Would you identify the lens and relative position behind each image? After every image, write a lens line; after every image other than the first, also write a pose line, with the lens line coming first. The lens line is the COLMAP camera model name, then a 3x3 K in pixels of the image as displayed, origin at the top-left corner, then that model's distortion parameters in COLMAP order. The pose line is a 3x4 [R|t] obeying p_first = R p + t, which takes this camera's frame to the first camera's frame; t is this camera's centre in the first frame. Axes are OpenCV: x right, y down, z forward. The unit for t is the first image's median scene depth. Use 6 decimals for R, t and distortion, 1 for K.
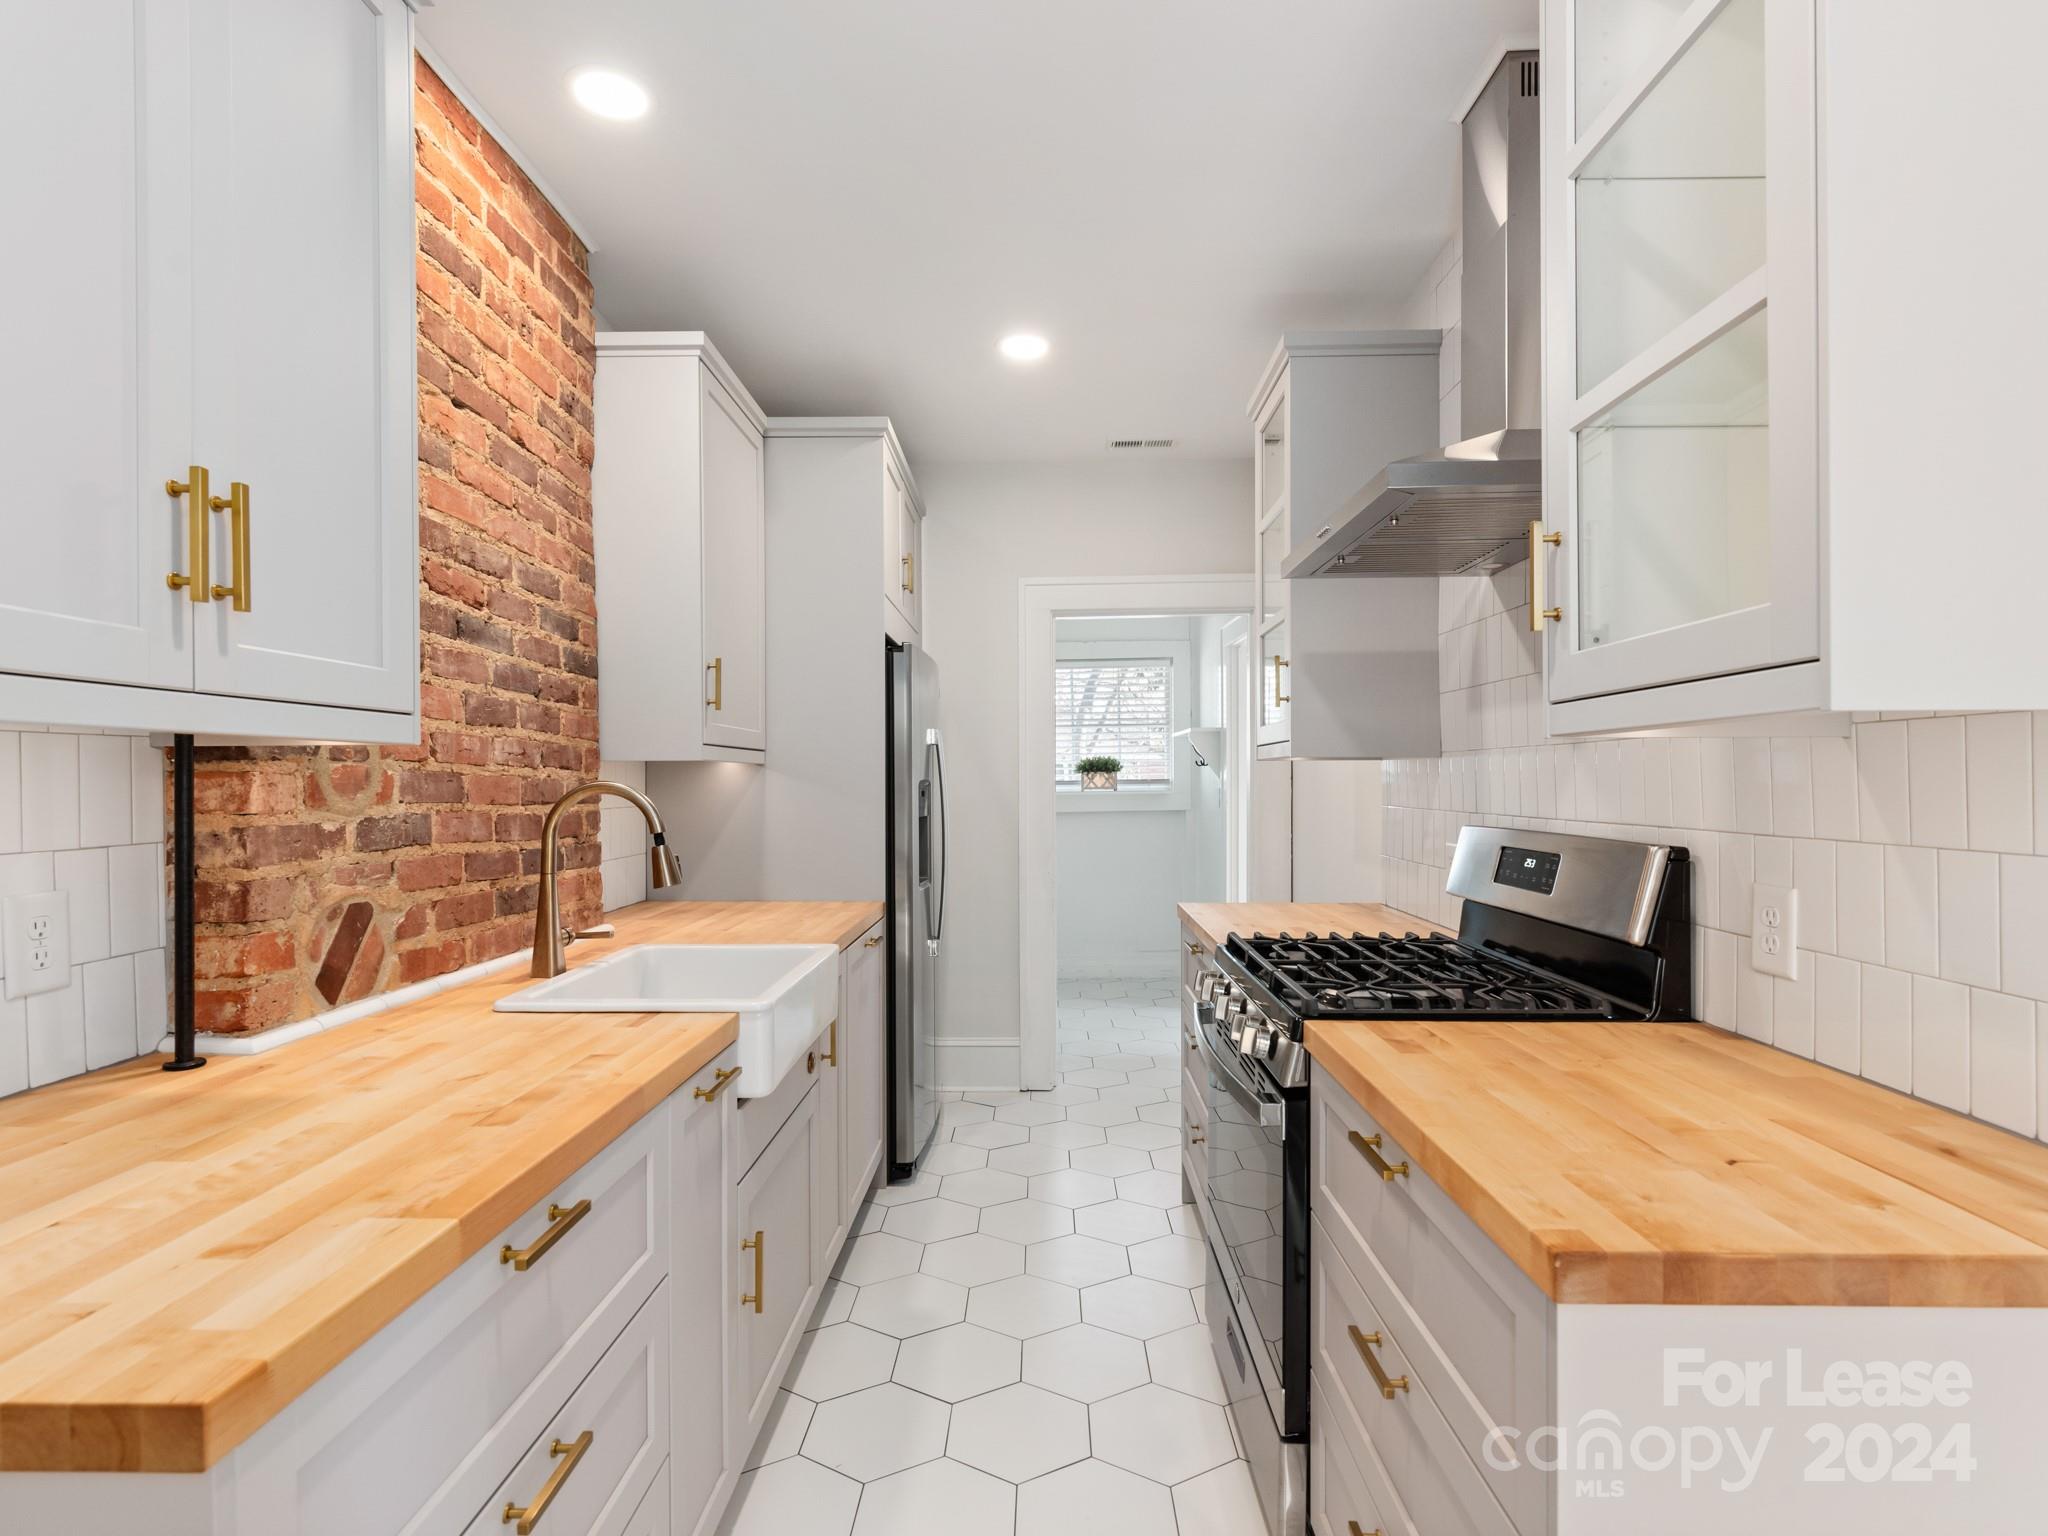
lens RADIAL K [[983.5, 0, 1025.5], [0, 983.5, 790.3], [0, 0, 1]] dist [0.002973, -0.000783]
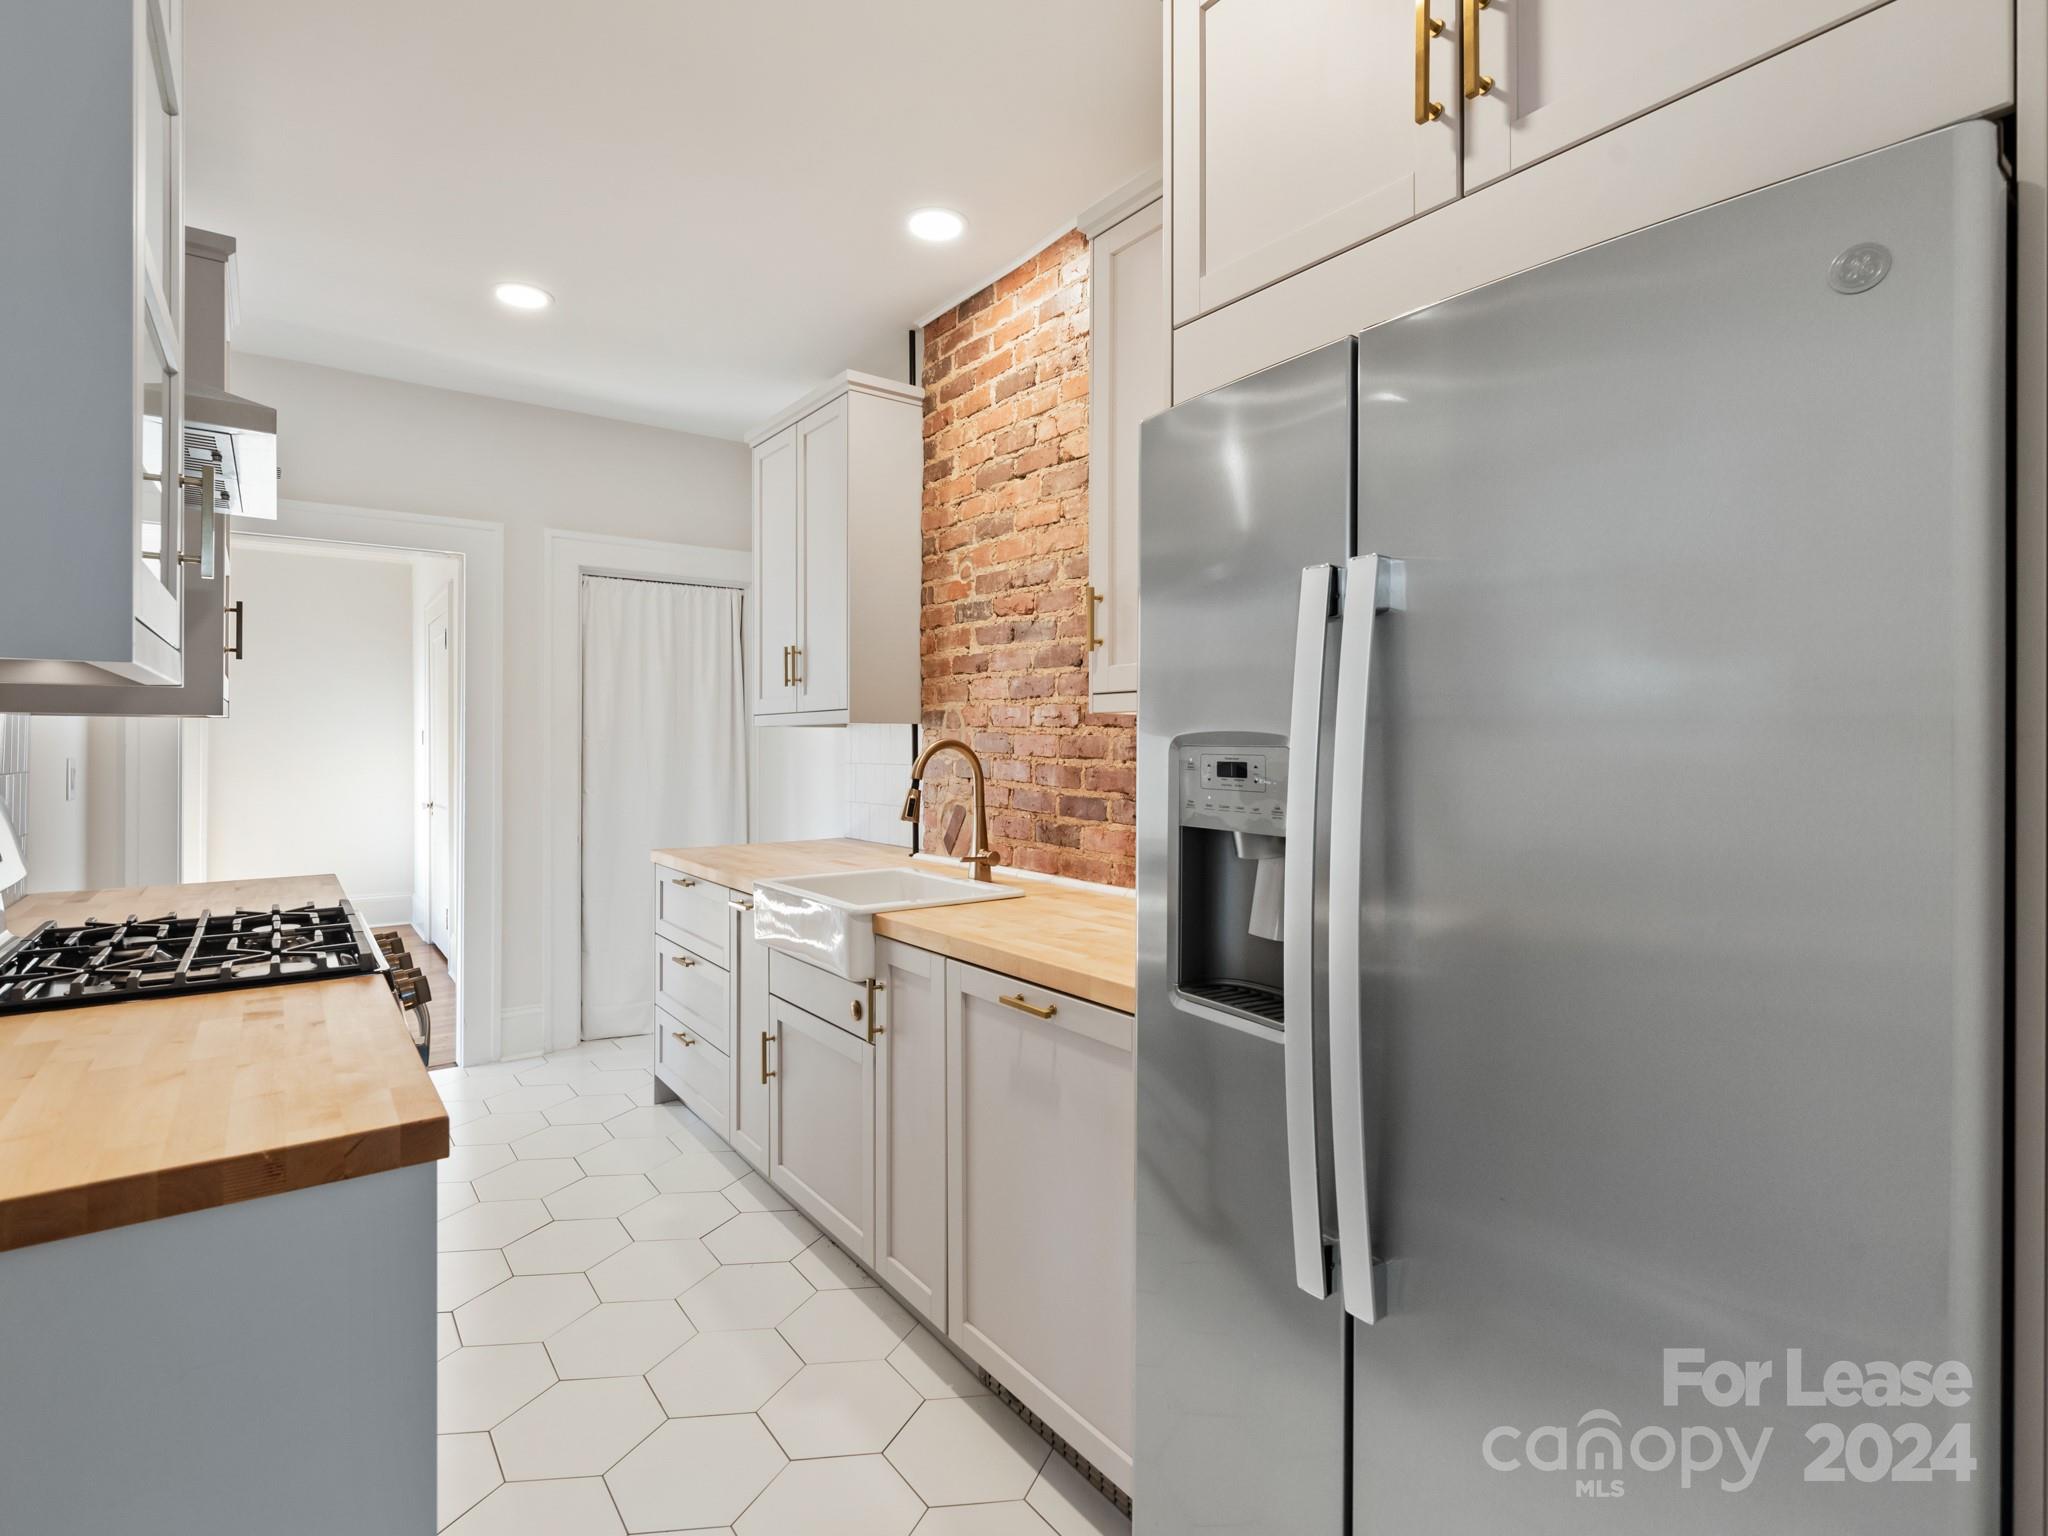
lens RADIAL K [[1028.8, 0, 1024.6], [0, 1028.8, 743.3], [0, 0, 1]] dist [-0.002379, -0.000045]
pose [[-0.789375, 0.003015, -0.613903, 0.344456], [-0.003365, 0.999952, 0.009237, -0.016978], [0.613902, 0.009357, -0.789327, 2.192674]]
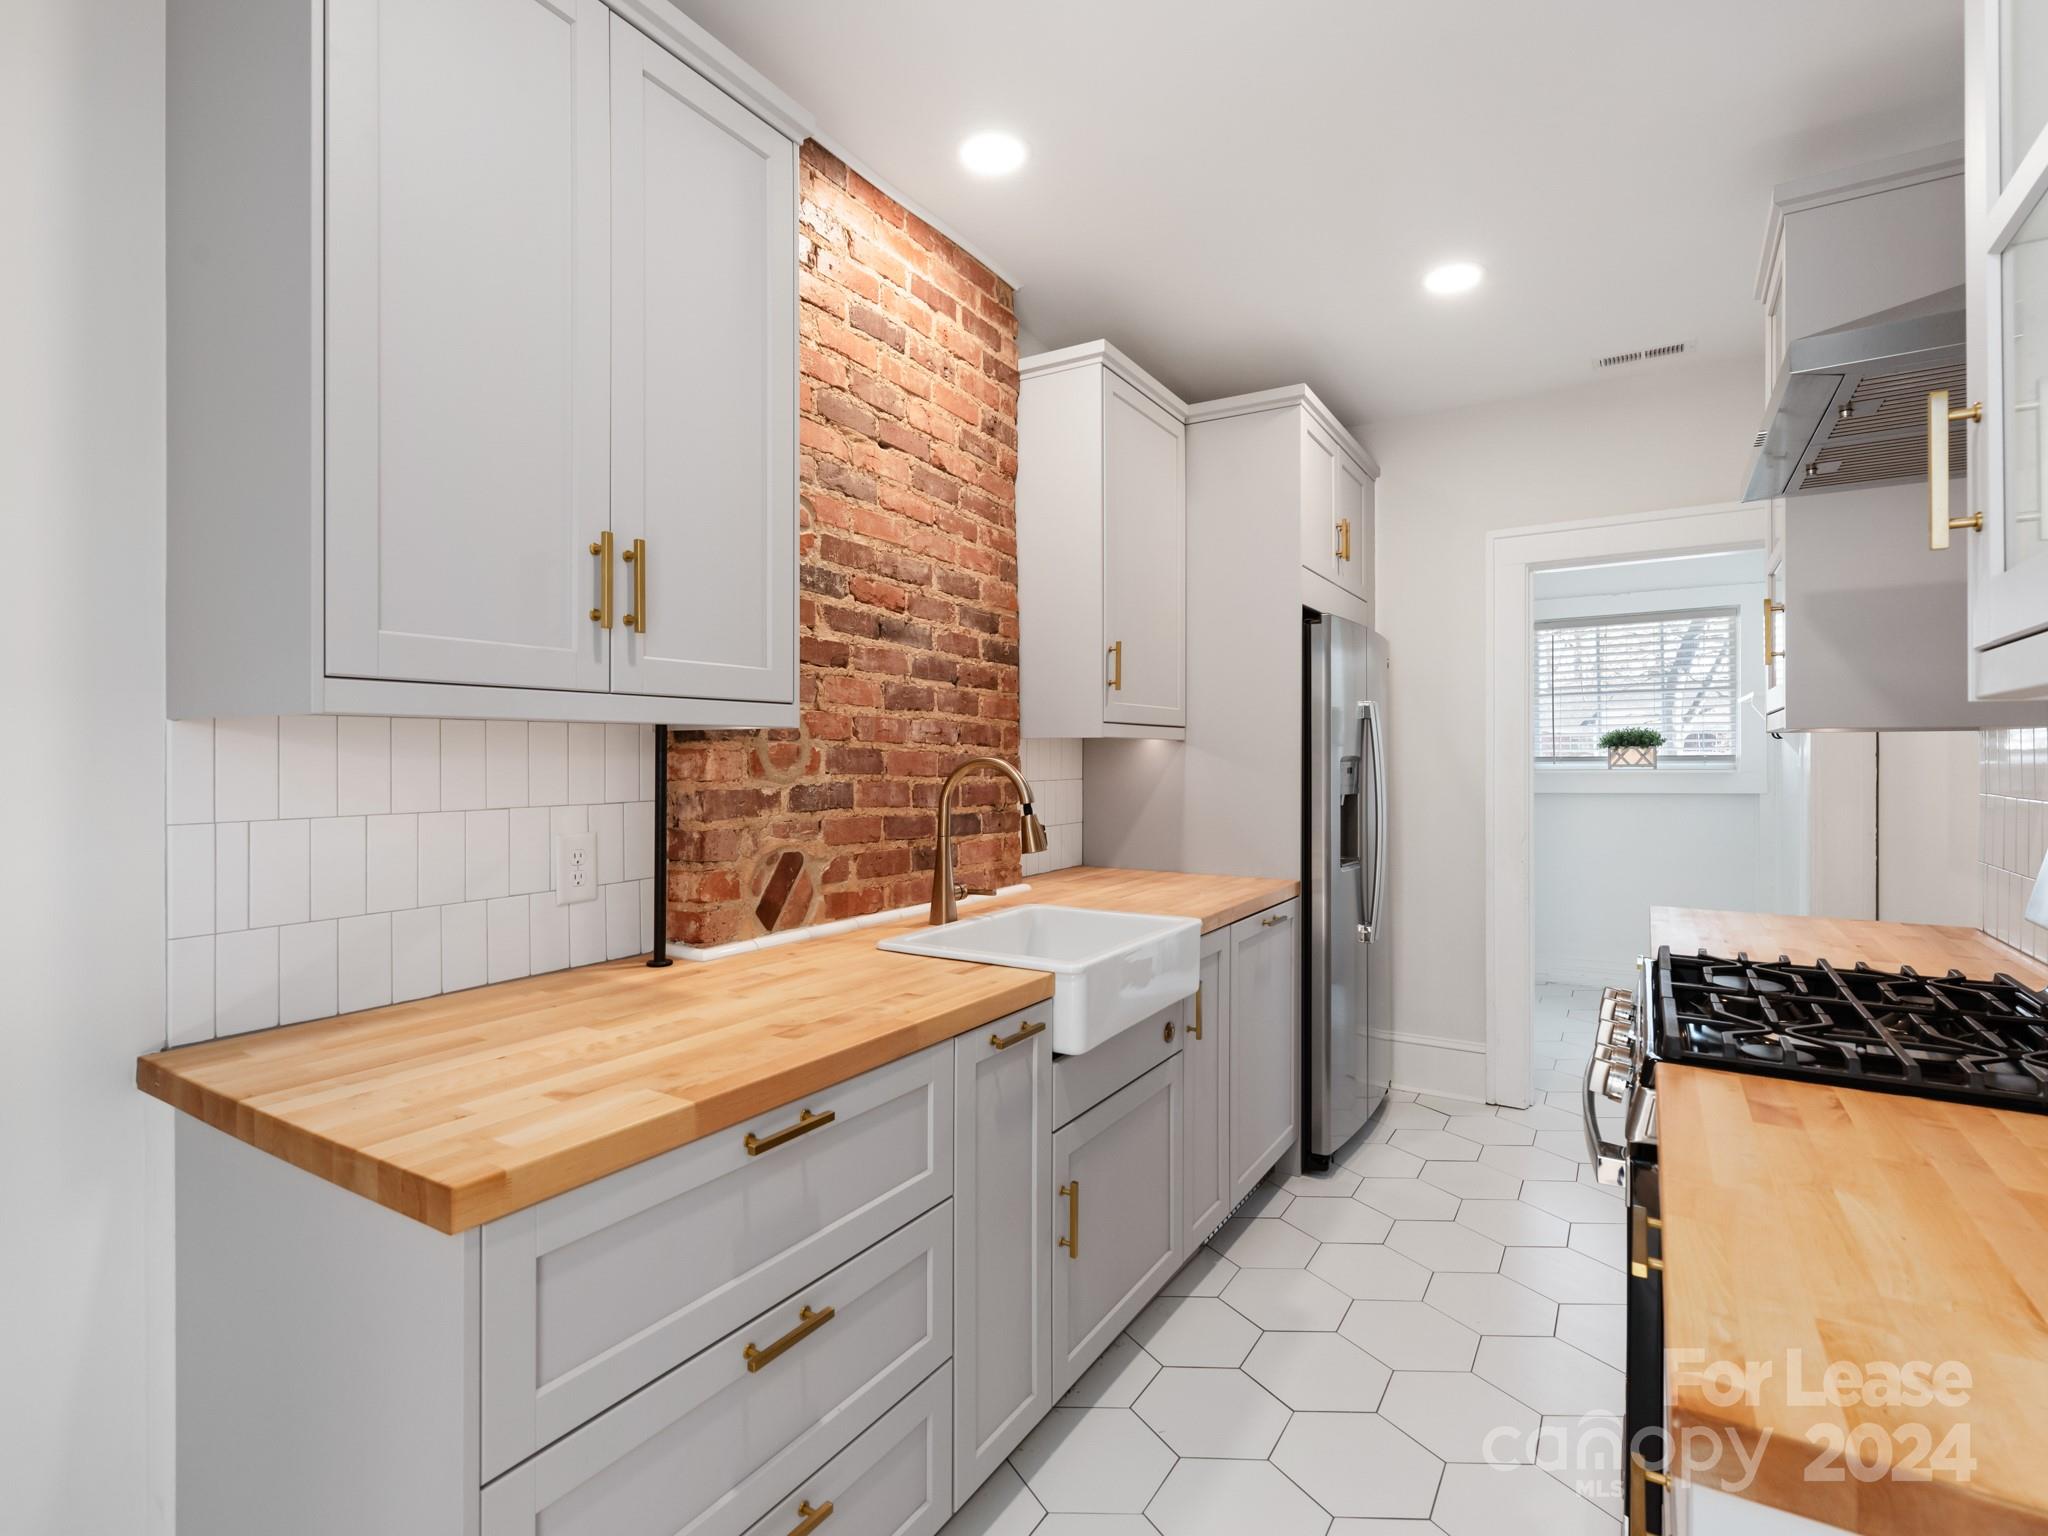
lens RADIAL K [[983.4, 0, 1054.9], [0, 983.4, 755.6], [0, 0, 1]] dist [0.001077, 0.000518]
pose [[0.869913, 0.002903, -0.493197, 0.205433], [-0.007287, 0.999949, -0.006966, -0.003287], [0.493152, 0.009654, 0.869890, 0.054115]]
